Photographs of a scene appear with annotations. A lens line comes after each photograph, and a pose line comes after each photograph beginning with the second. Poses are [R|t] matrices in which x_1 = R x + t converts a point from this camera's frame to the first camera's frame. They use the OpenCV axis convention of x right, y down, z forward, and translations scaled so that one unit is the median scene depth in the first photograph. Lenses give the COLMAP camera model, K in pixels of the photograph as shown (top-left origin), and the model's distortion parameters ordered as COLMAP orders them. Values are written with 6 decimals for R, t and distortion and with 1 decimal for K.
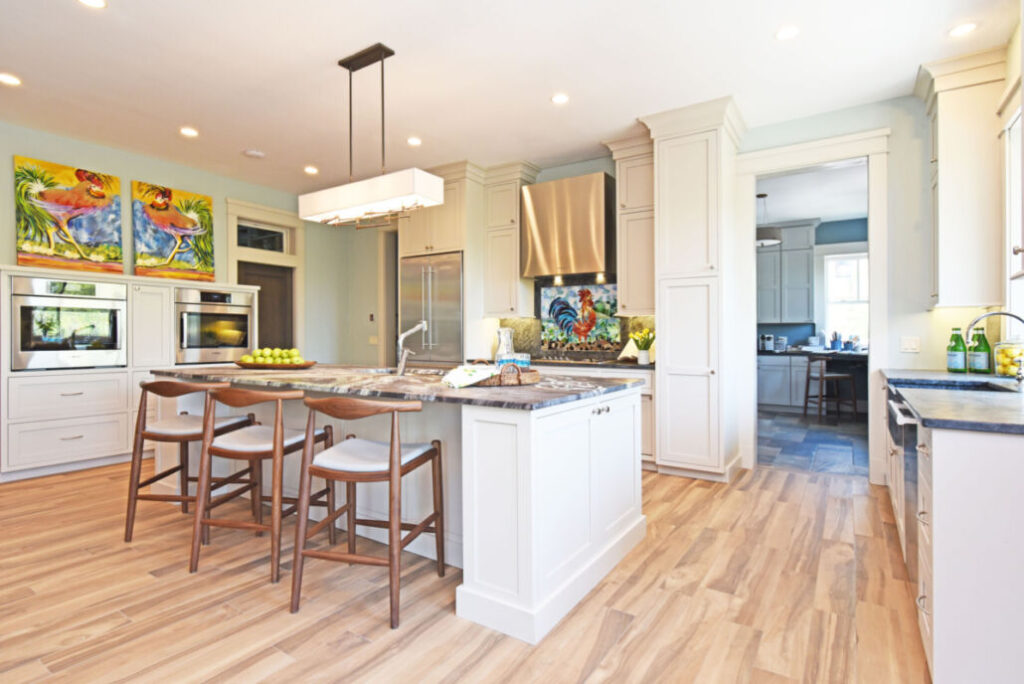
lens RADIAL K [[508.7, 0, 511.2], [0, 508.7, 328.8], [0, 0, 1]] dist [-0.003965, -0.000934]
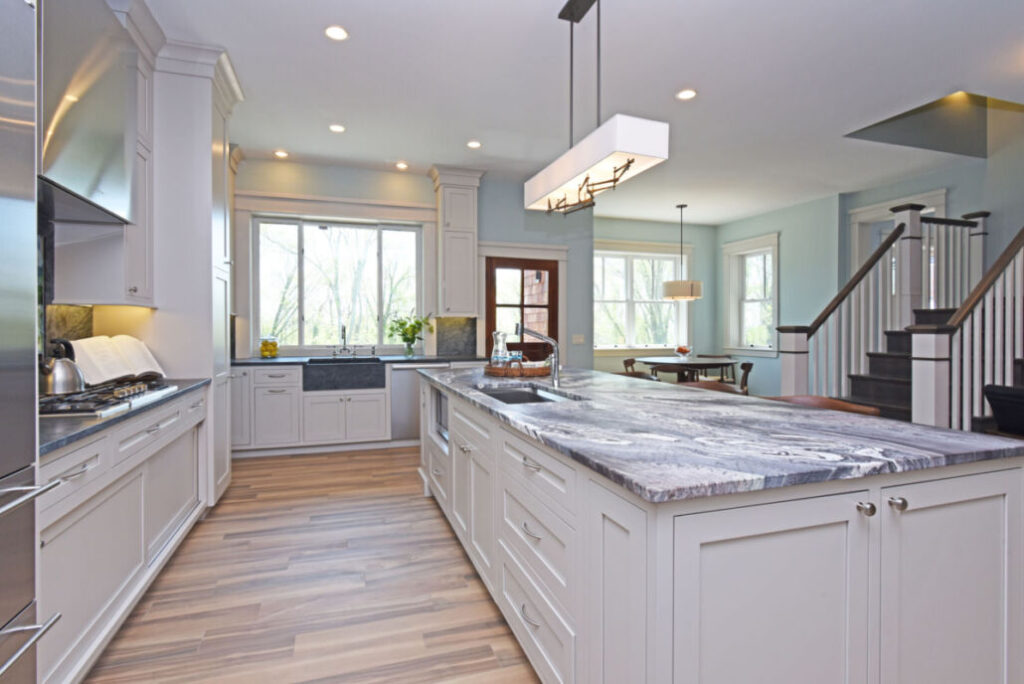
lens RADIAL K [[508.7, 0, 511.2], [0, 508.7, 328.8], [0, 0, 1]] dist [-0.003965, -0.000934]
pose [[-0.793246, -0.002365, 0.608897, -0.433795], [-0.011751, 0.999866, -0.011425, 0.002476], [-0.608788, -0.016218, -0.793167, 1.082796]]
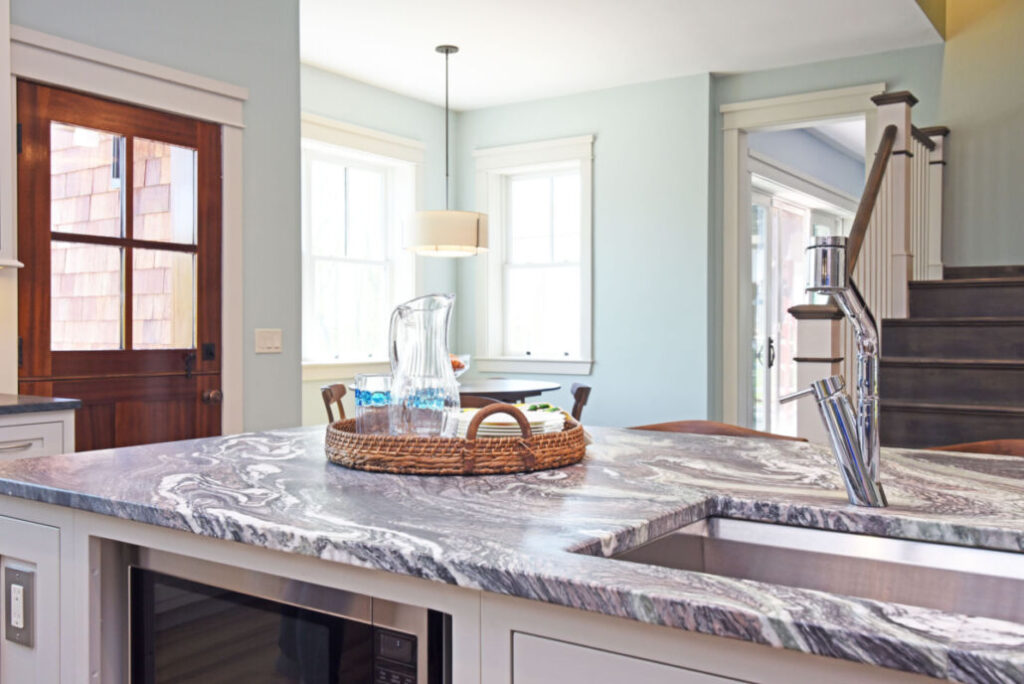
lens RADIAL K [[932.3, 0, 512.0], [0, 932.3, 342.0], [0, 0, 1]] dist [0.001112, 0.006461]
pose [[-0.999973, -0.002311, 0.007021, -0.041274], [-0.002329, 0.999994, -0.002526, 0.015671], [-0.007015, -0.002542, -0.999972, 0.864722]]
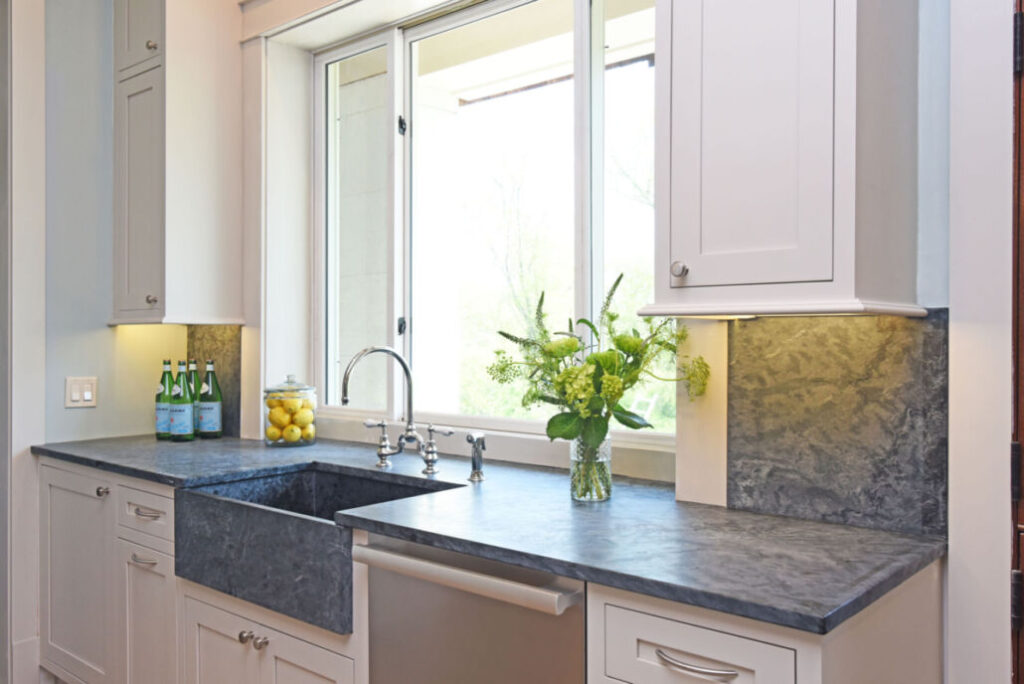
lens RADIAL K [[865.3, 0, 512.0], [0, 865.3, 342.0], [0, 0, 1]] dist [-0.008327, -0.000706]
pose [[0.125509, -0.004889, 0.992080, -0.009478], [-0.017820, 0.999815, 0.007181, -0.023627], [-0.991932, -0.018580, 0.125399, 0.339147]]
